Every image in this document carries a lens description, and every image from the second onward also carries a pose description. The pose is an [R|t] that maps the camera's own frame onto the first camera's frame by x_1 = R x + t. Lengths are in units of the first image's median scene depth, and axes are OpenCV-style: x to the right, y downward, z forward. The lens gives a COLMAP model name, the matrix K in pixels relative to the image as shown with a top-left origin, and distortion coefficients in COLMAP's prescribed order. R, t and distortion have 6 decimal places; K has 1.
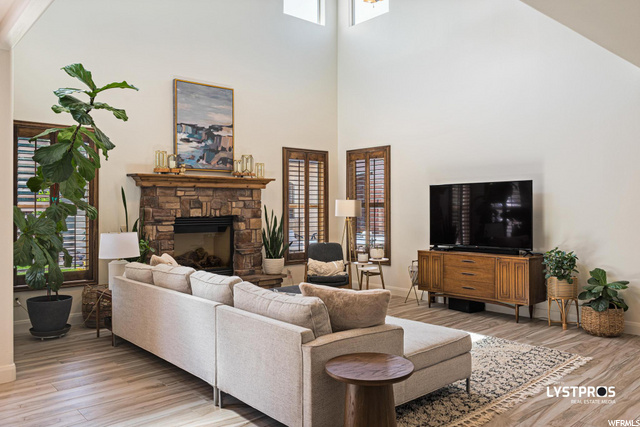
lens RADIAL K [[501.5, 0, 322.0], [0, 501.5, 210.0], [0, 0, 1]] dist [-0.000719, -0.001239]
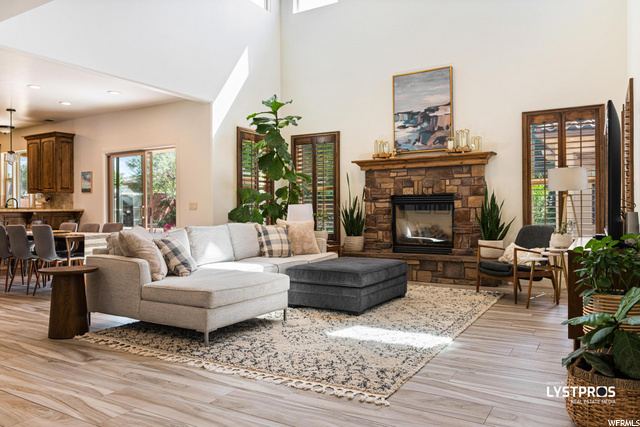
lens RADIAL K [[479.1, 0, 315.9], [0, 479.1, 204.9], [0, 0, 1]] dist [0.000370, -0.009327]
pose [[0.288822, -0.008222, -0.957348, 0.683416], [-0.000212, 0.999963, -0.008652, 0.043758], [0.957383, 0.002702, 0.288809, 0.493590]]
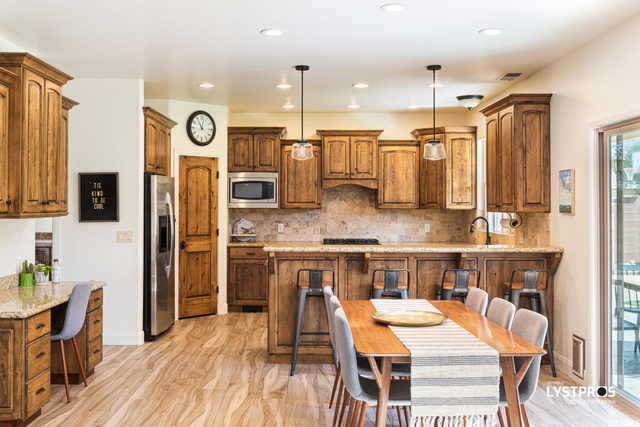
lens RADIAL K [[675.8, 0, 303.5], [0, 675.8, 191.1], [0, 0, 1]] dist [-0.008404, 0.000000]
pose [[-0.669733, -0.014796, -0.742454, 0.153507], [-0.004730, 0.999866, -0.015659, -0.012567], [0.742586, -0.006975, -0.669714, 0.599984]]
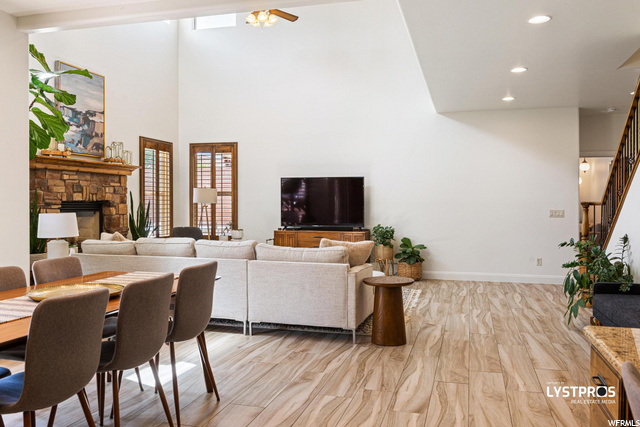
lens RADIAL K [[524.5, 0, 323.8], [0, 524.5, 217.6], [0, 0, 1]] dist [0.000744, -0.005886]
pose [[0.841188, -0.004614, 0.540723, -0.397351], [-0.006956, 0.999789, 0.019352, 0.022825], [-0.540698, -0.020040, 0.840978, -0.146587]]
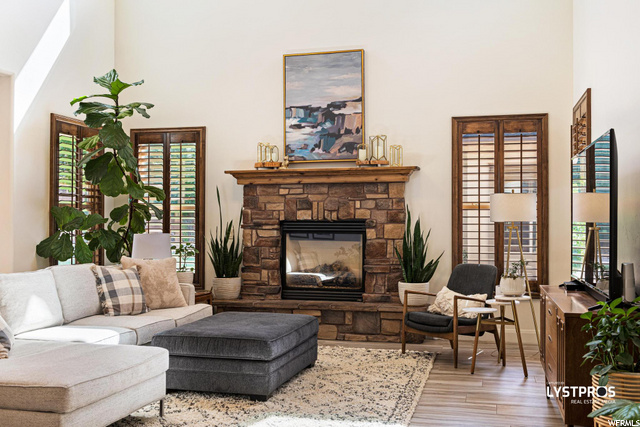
lens RADIAL K [[667.9, 0, 319.2], [0, 667.9, 212.6], [0, 0, 1]] dist [-0.006962, 0.000000]
pose [[0.552795, -0.008860, -0.833270, 0.639793], [-0.006768, 0.999863, -0.015121, 0.017029], [0.833290, 0.013999, 0.552659, 0.421875]]
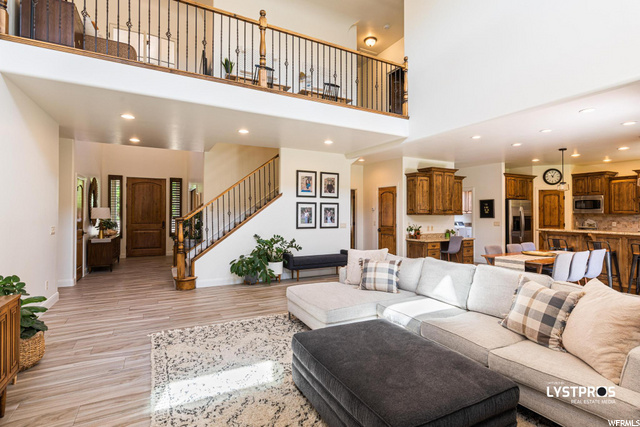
lens RADIAL K [[311.5, 0, 319.4], [0, 311.5, 209.8], [0, 0, 1]] dist [0.001672, 0.001133]
pose [[-0.971062, 0.001381, 0.238824, -0.035058], [-0.000298, 0.999975, -0.006996, -0.005000], [-0.238828, -0.006865, -0.971038, 1.070267]]
